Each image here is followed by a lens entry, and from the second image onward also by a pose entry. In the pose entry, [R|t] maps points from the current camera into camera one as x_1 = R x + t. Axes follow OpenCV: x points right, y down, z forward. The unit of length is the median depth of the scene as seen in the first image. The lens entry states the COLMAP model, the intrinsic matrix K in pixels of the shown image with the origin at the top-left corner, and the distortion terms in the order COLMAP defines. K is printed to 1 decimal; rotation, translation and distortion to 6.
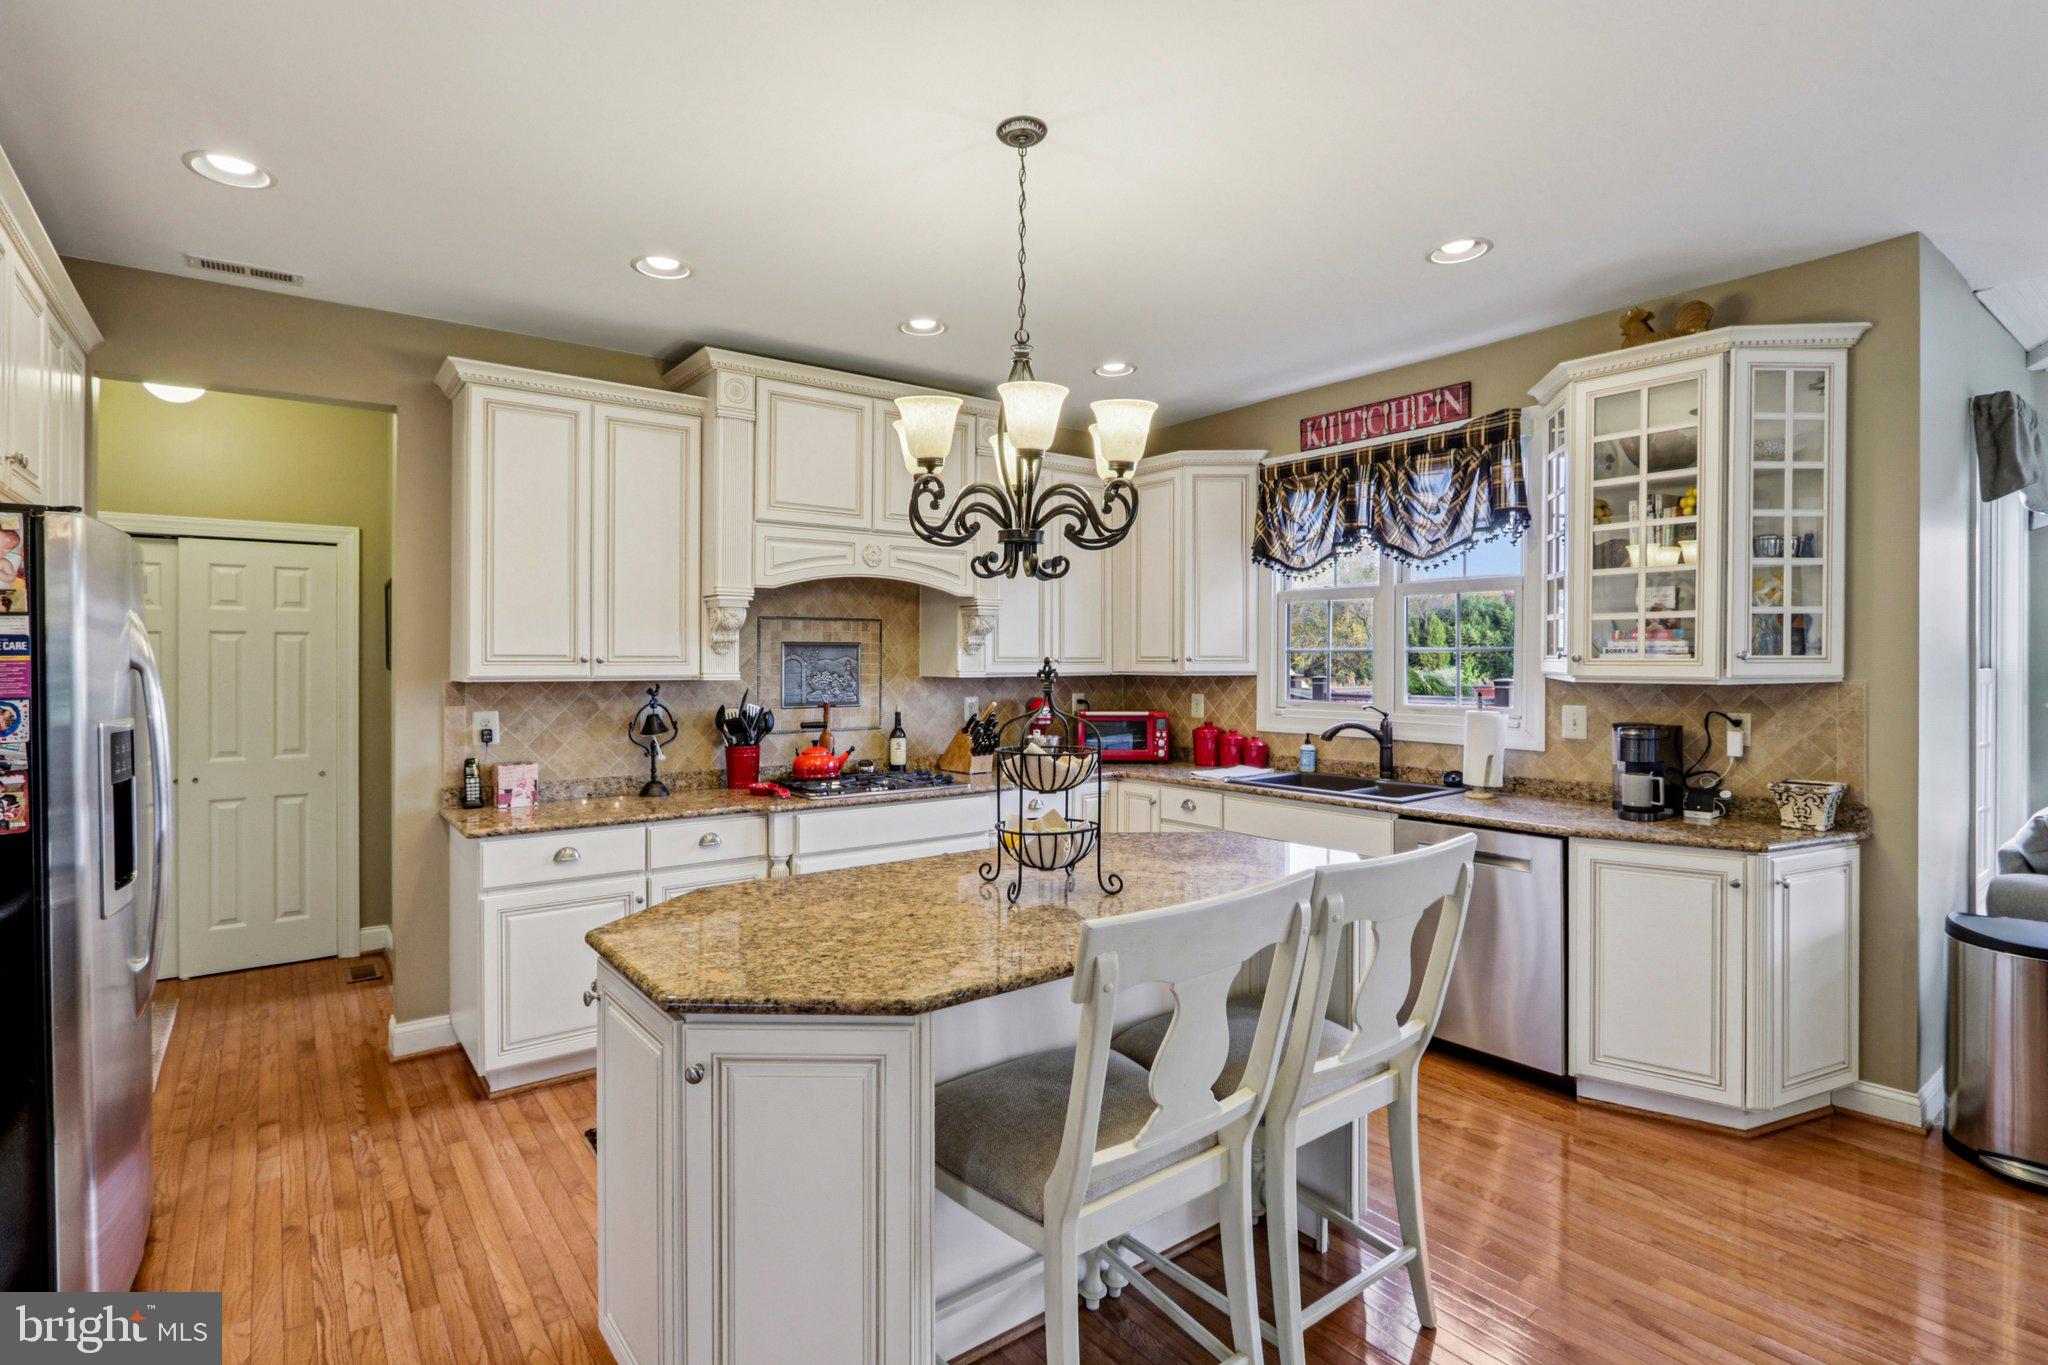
lens RADIAL K [[986.9, 0, 1007.0], [0, 986.9, 648.3], [0, 0, 1]] dist [-0.017187, 0.002863]
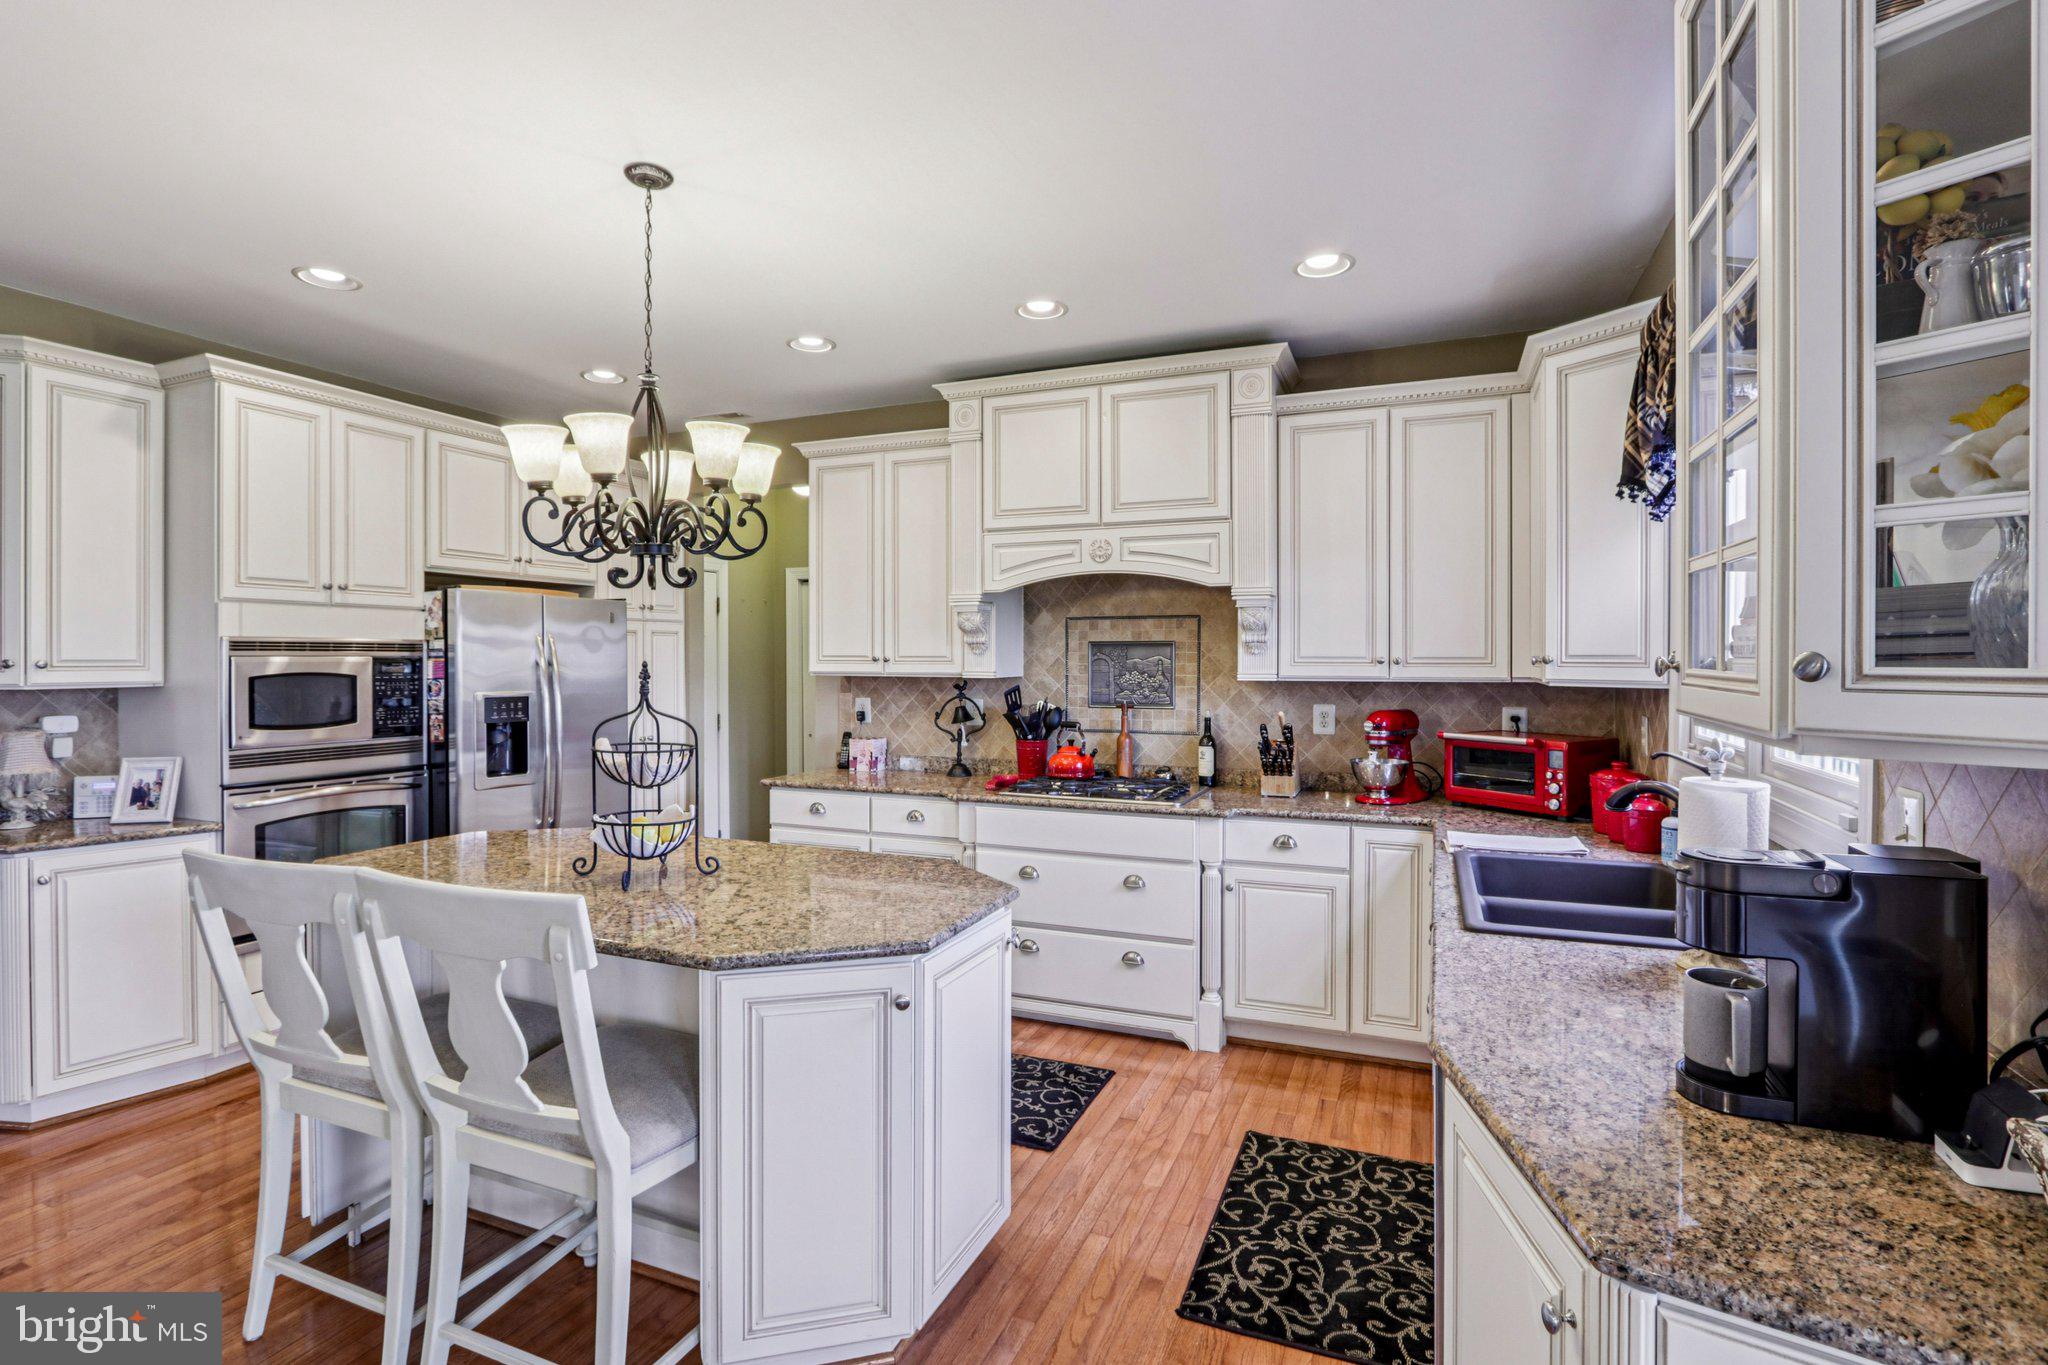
lens RADIAL K [[986.9, 0, 1036.4], [0, 986.9, 651.0], [0, 0, 1]] dist [-0.017187, 0.002863]
pose [[0.517428, -0.003518, -0.855720, 0.670155], [0.009794, 0.999950, 0.001811, 0.000893], [0.855671, -0.009318, 0.517437, 0.465651]]
